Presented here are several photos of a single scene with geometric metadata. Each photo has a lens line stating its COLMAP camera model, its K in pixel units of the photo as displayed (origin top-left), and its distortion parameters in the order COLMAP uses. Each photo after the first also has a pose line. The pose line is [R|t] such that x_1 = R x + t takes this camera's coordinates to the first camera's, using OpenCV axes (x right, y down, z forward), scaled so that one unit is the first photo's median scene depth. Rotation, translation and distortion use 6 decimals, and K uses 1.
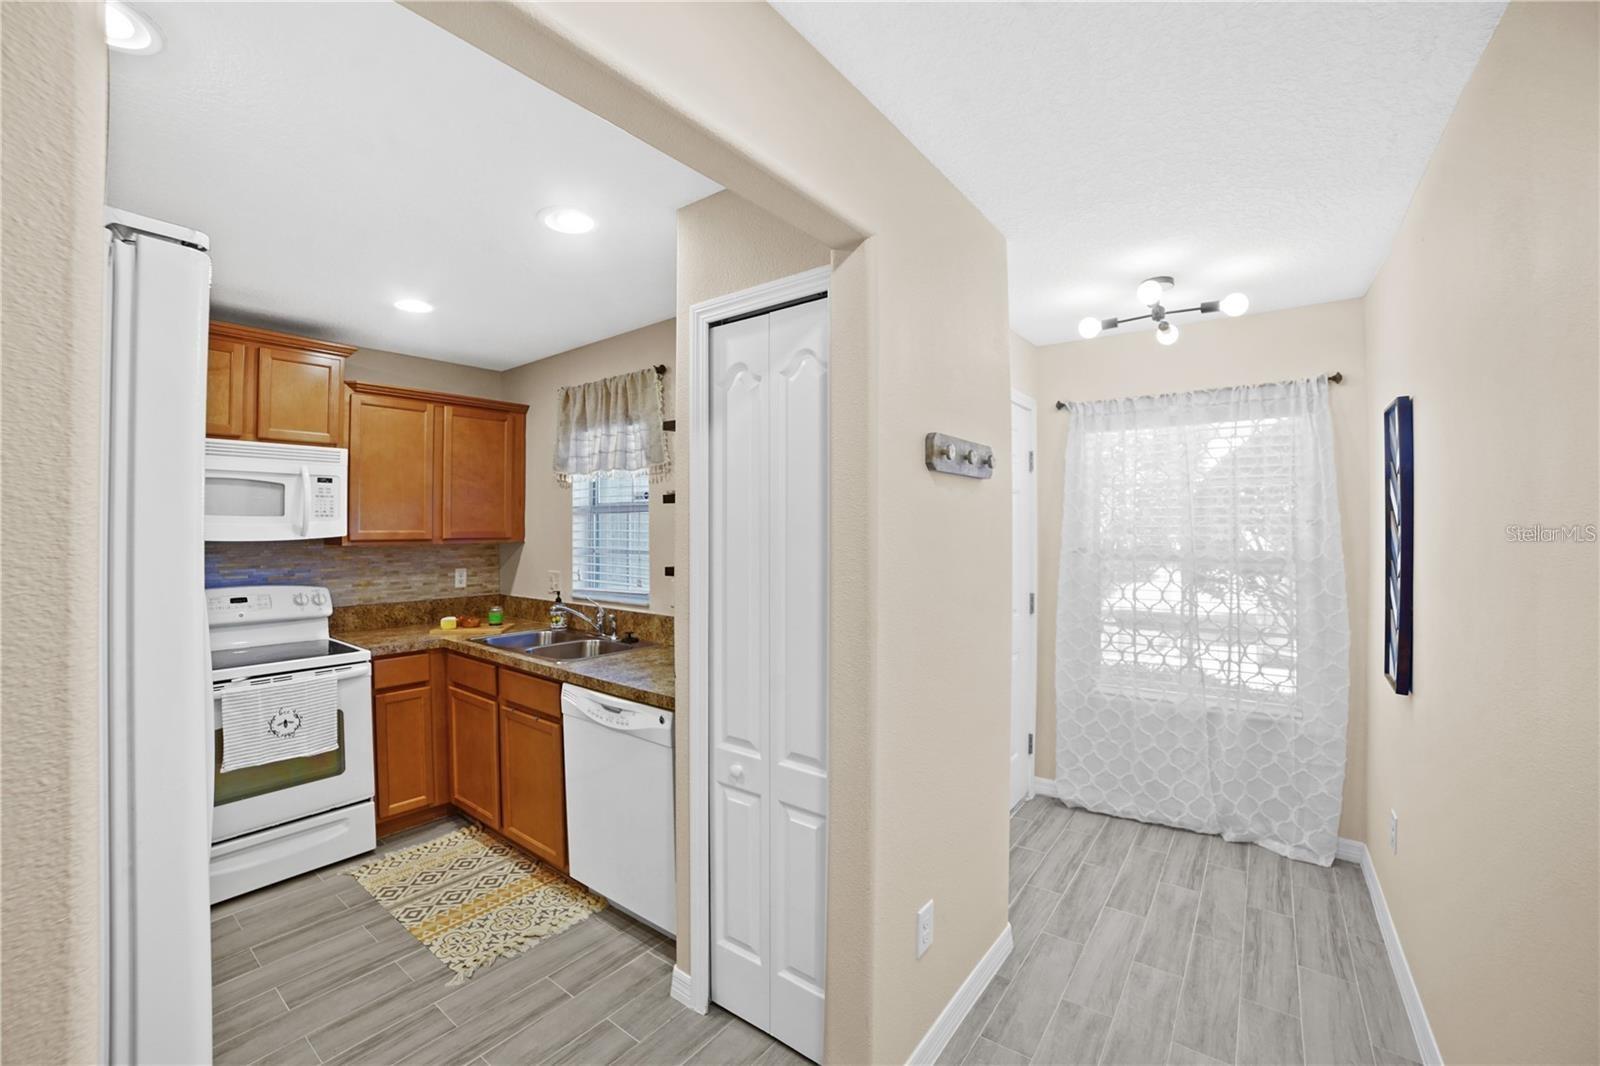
lens RADIAL K [[661.1, 0, 783.7], [0, 661.1, 524.0], [0, 0, 1]] dist [-0.116561, 0.043539]
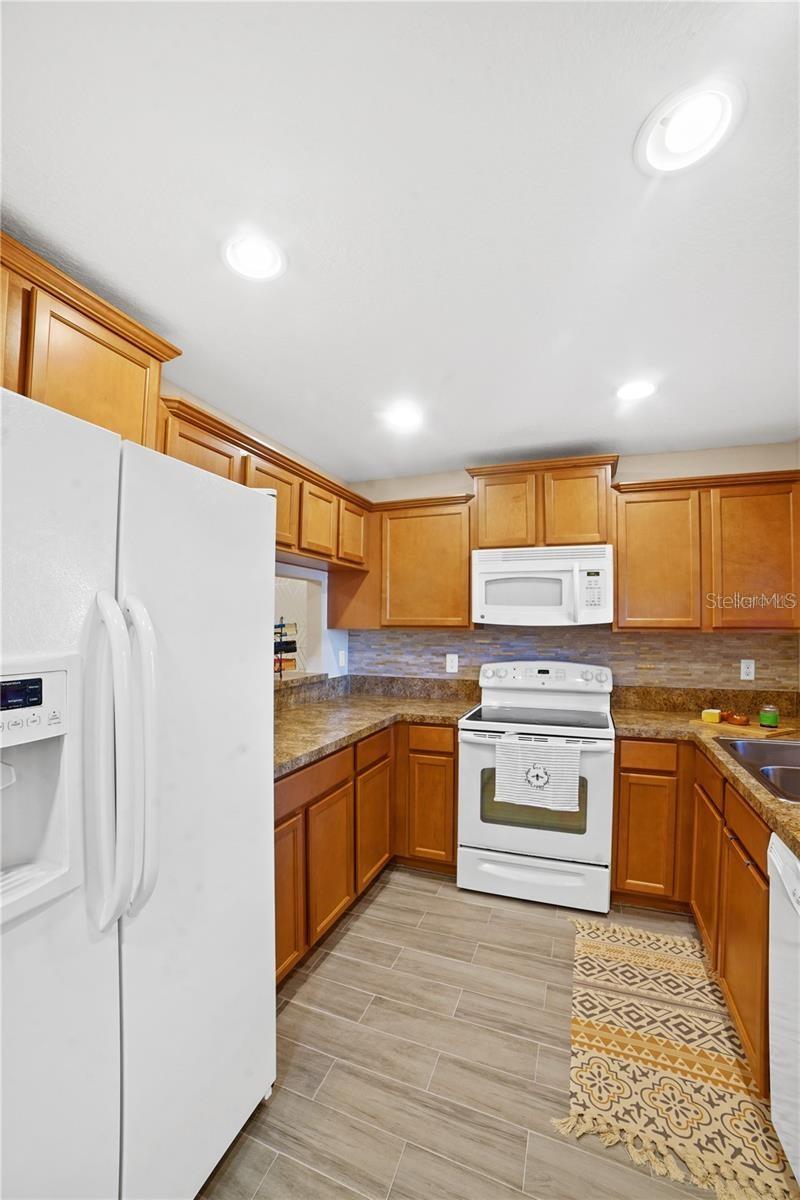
lens RADIAL K [[490.3, 0, 400.0], [0, 490.3, 619.8], [0, 0, 1]] dist [-0.106967, 0.037326]
pose [[0.282178, -0.003899, -0.959354, 0.015770], [-0.001084, 0.999990, -0.004383, 0.019283], [0.959361, 0.002277, 0.282171, 0.430552]]
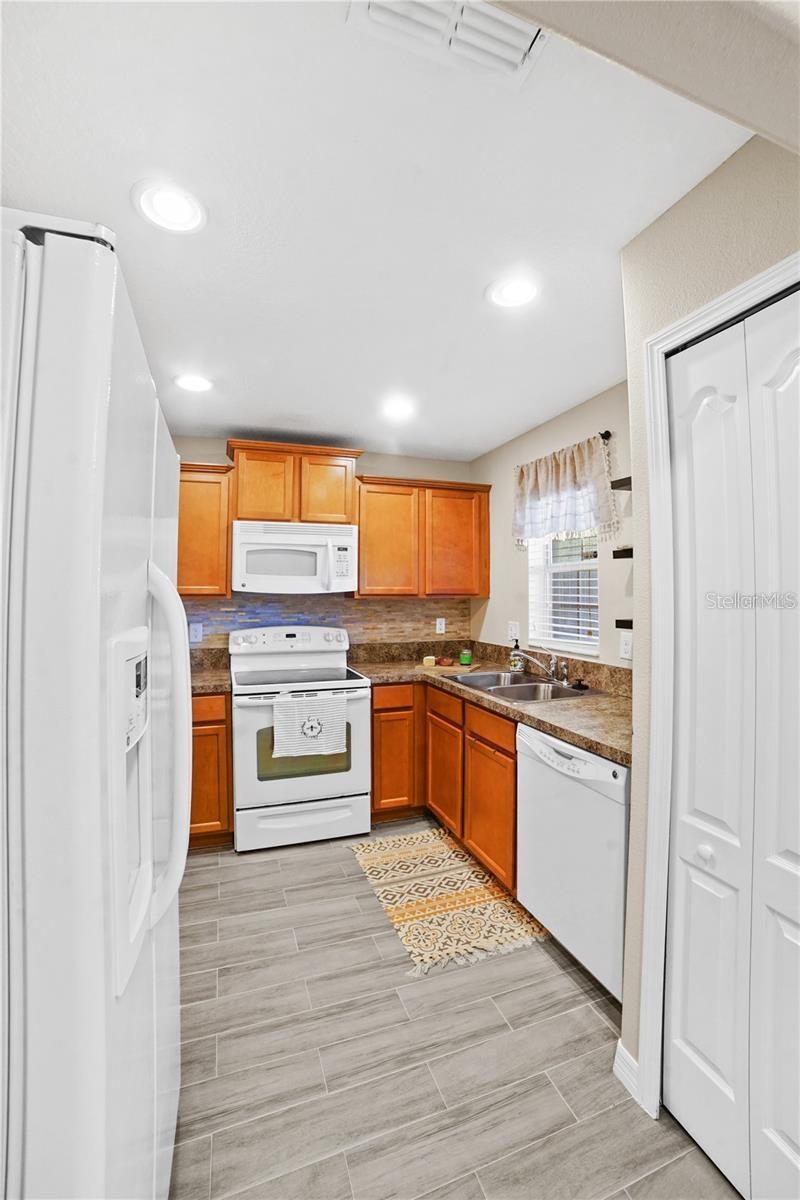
lens RADIAL K [[505.7, 0, 400.5], [0, 505.7, 578.2], [0, 0, 1]] dist [-0.109045, 0.035725]
pose [[0.844494, -0.013410, -0.535397, -0.048608], [0.000689, 0.999713, -0.023953, 0.019279], [0.535564, 0.019859, 0.844261, 0.159921]]
